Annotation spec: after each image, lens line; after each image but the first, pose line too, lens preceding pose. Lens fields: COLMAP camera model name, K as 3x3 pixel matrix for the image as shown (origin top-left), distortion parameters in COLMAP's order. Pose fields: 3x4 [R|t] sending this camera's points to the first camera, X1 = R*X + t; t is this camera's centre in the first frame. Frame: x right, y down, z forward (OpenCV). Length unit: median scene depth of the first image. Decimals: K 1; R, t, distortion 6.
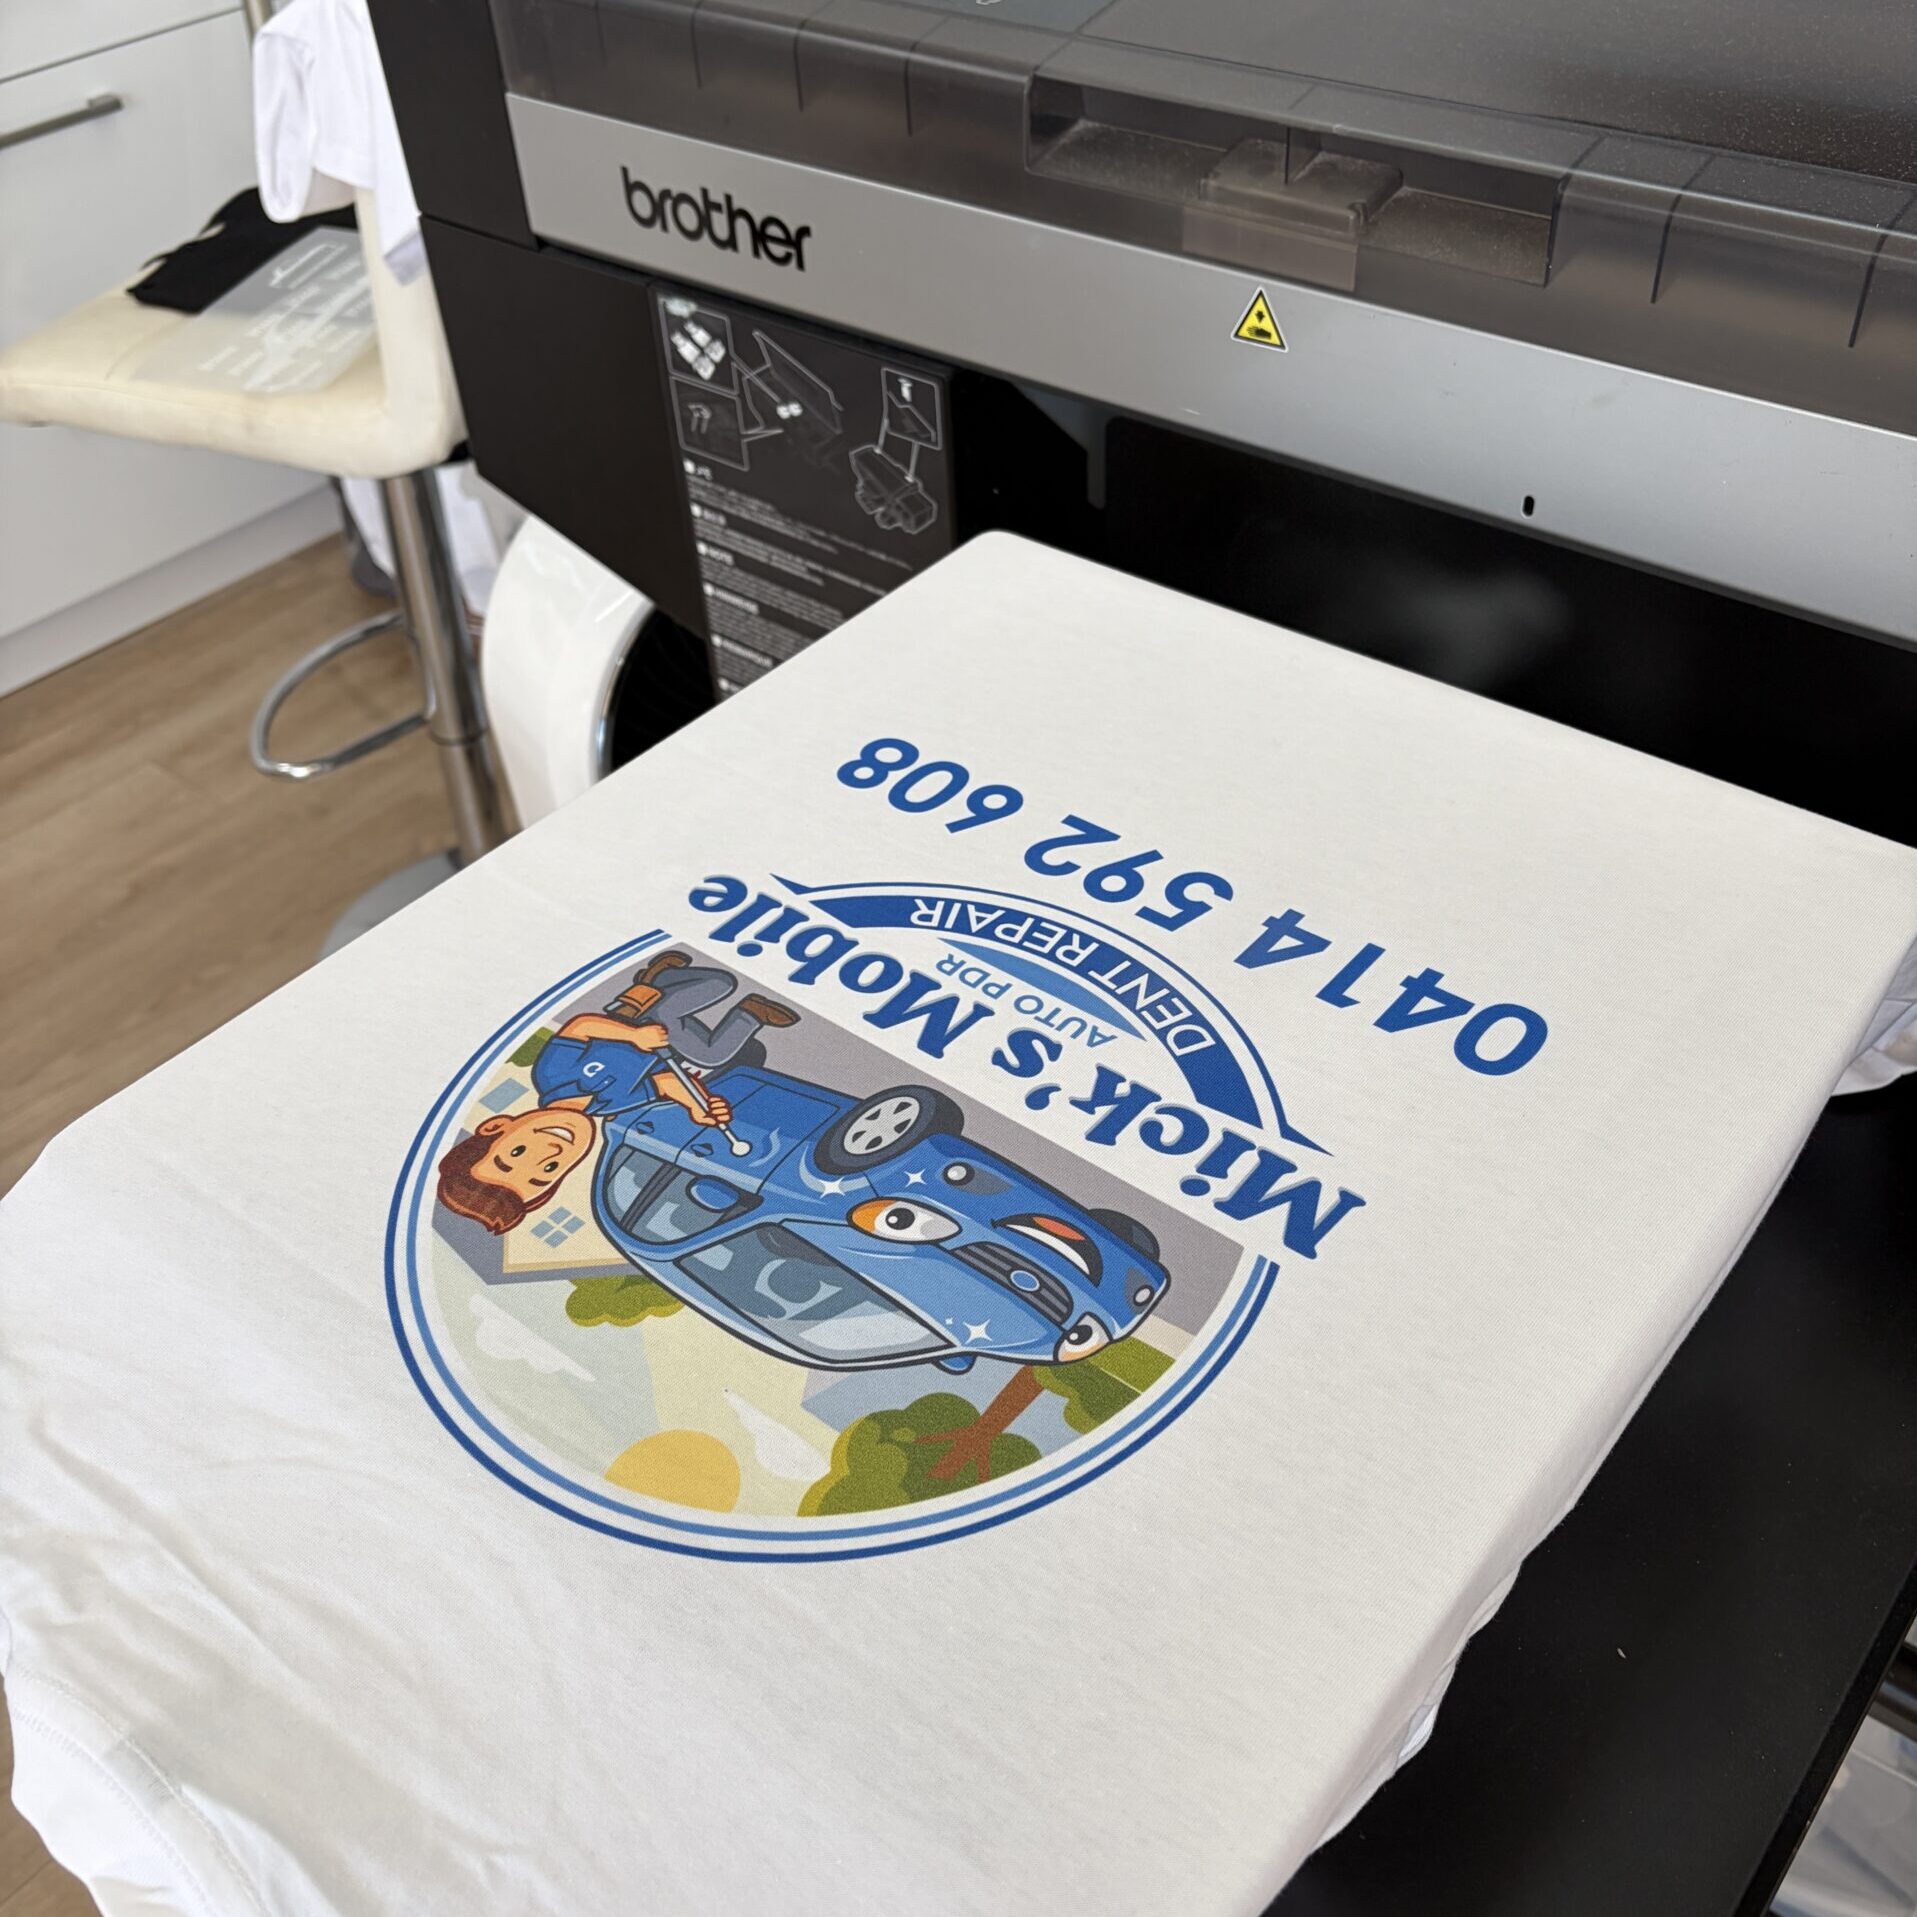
lens RADIAL K [[1991.6, 0, 958.5], [0, 1991.6, 958.5], [0, 0, 1]] dist [0.004257, 0.027017]
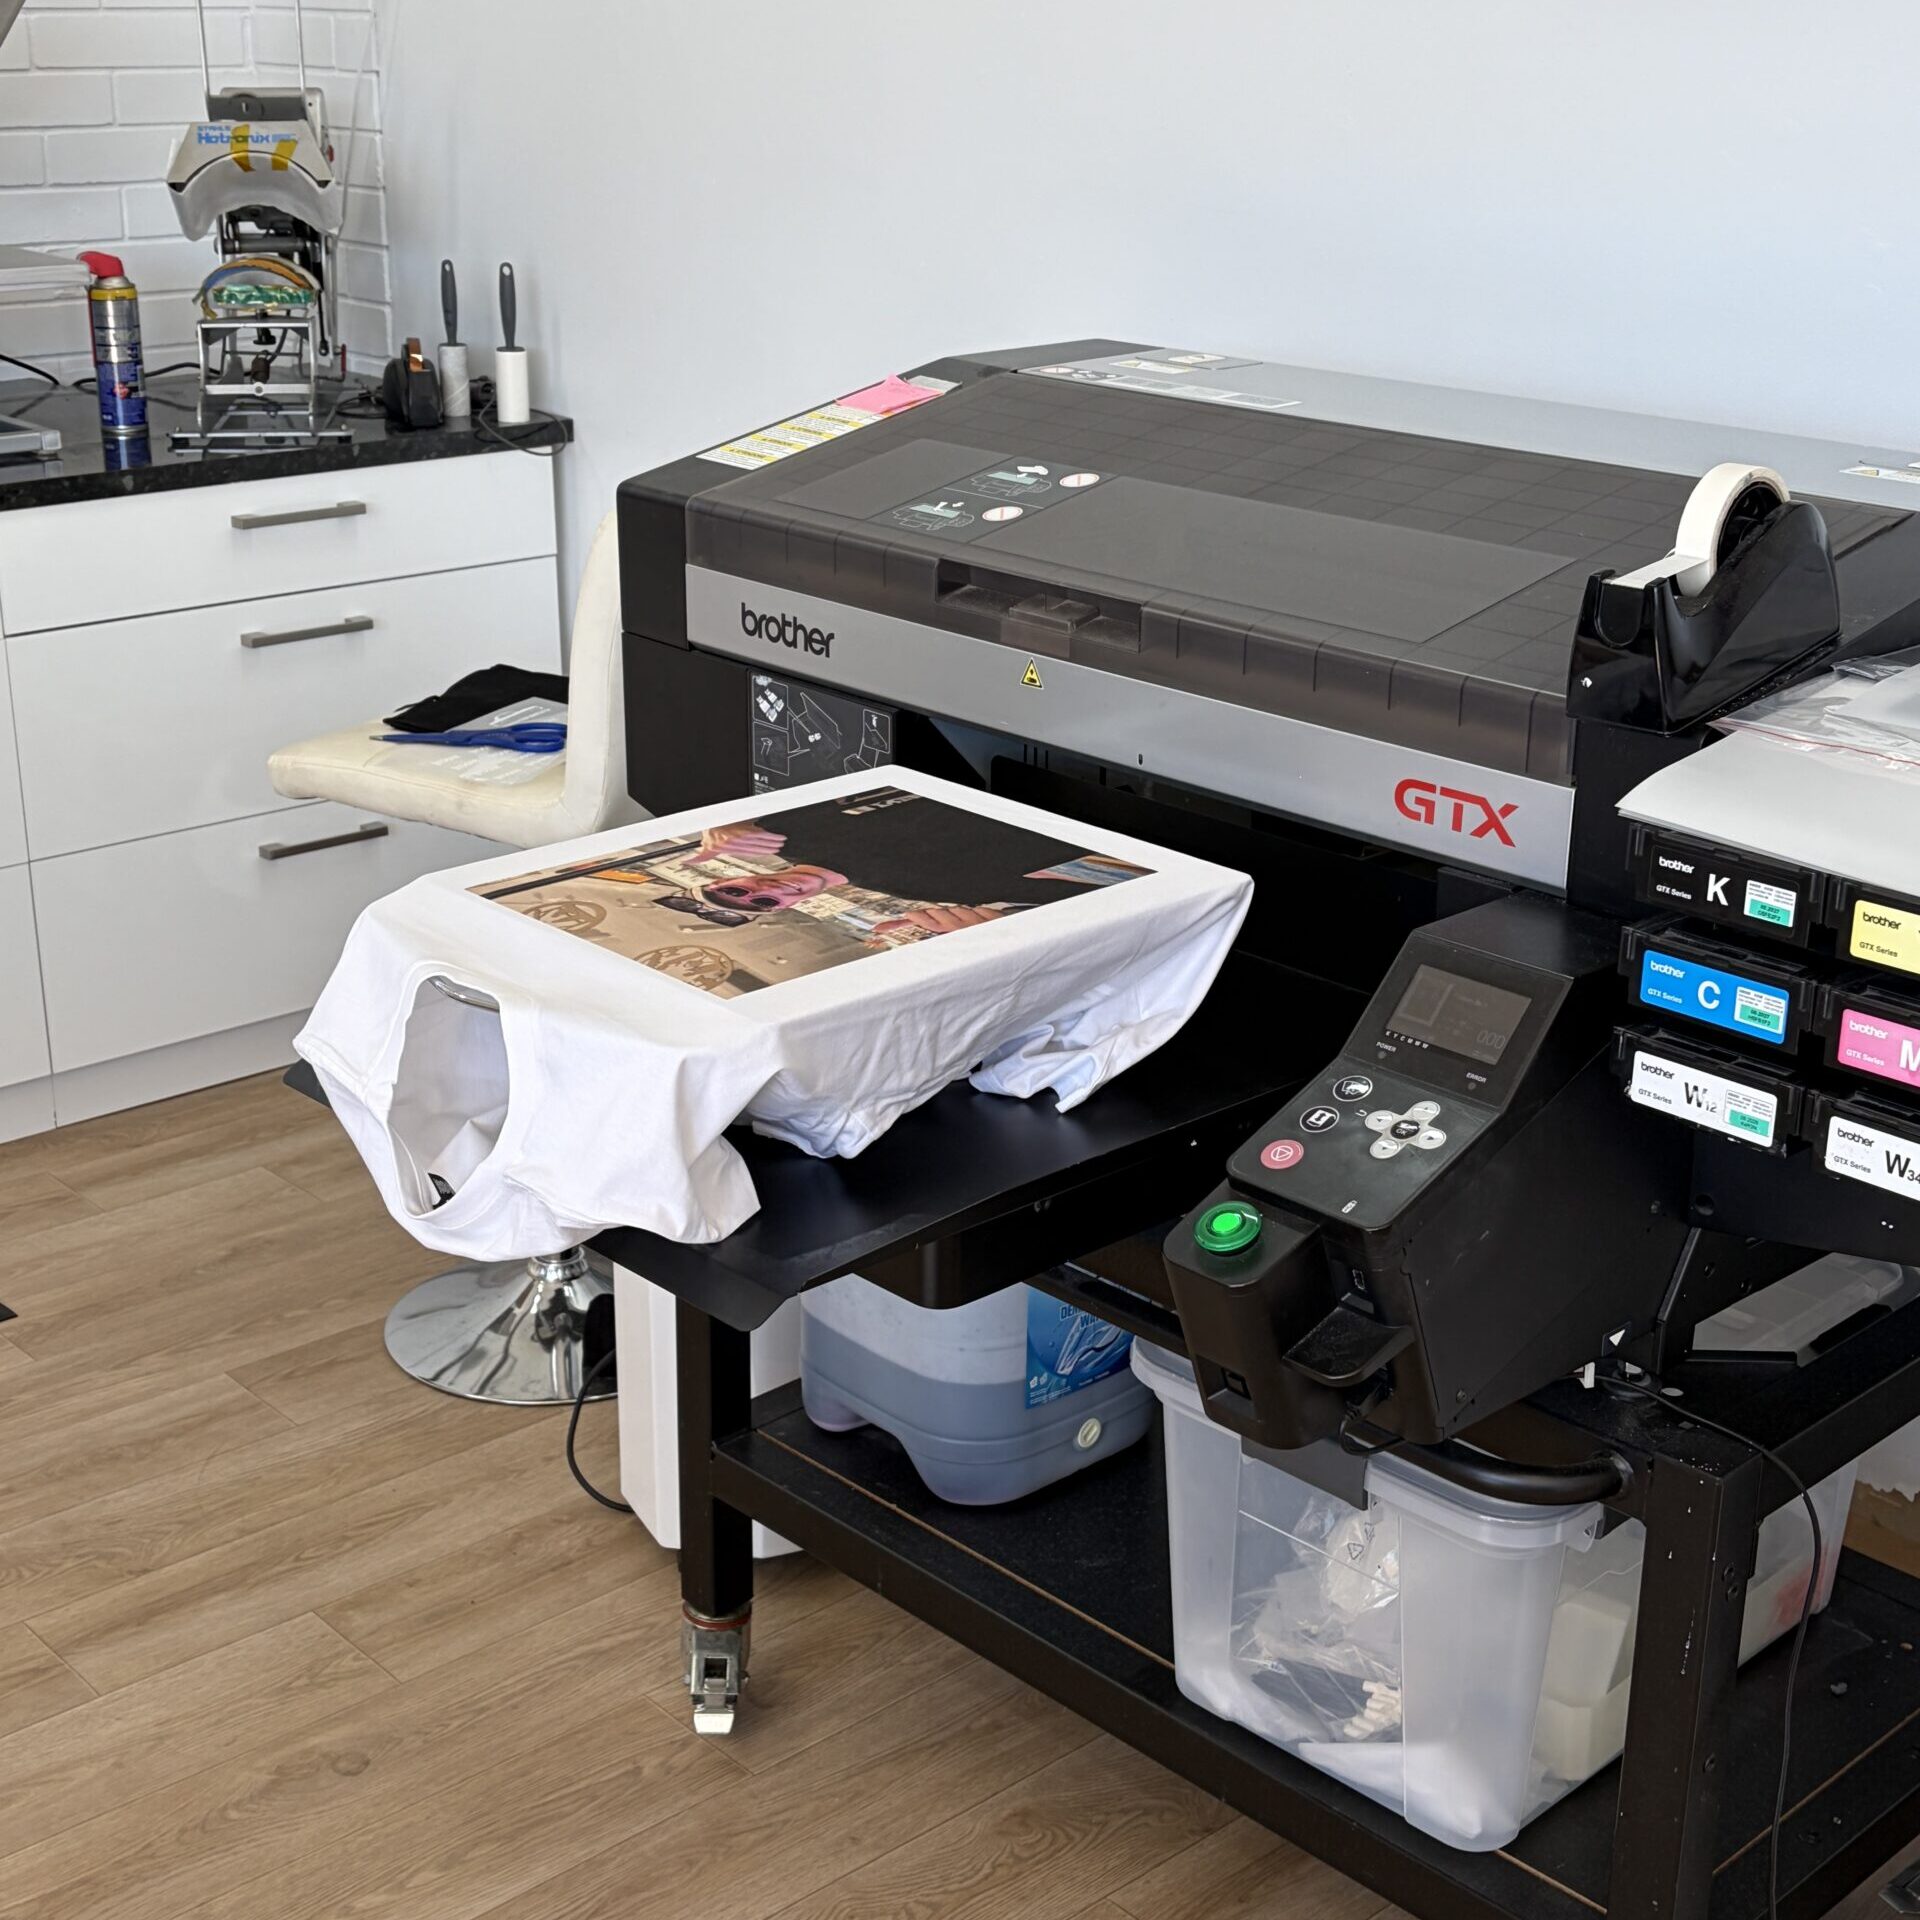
lens RADIAL K [[2761.5, 0, 960.0], [0, 2761.5, 960.0], [0, 0, 1]] dist [0.265362, -0.042575]
pose [[0.989265, 0.104722, -0.101923, 0.308425], [-0.133728, 0.929972, -0.342446, 0.719566], [0.058924, 0.352400, 0.933993, -1.192961]]
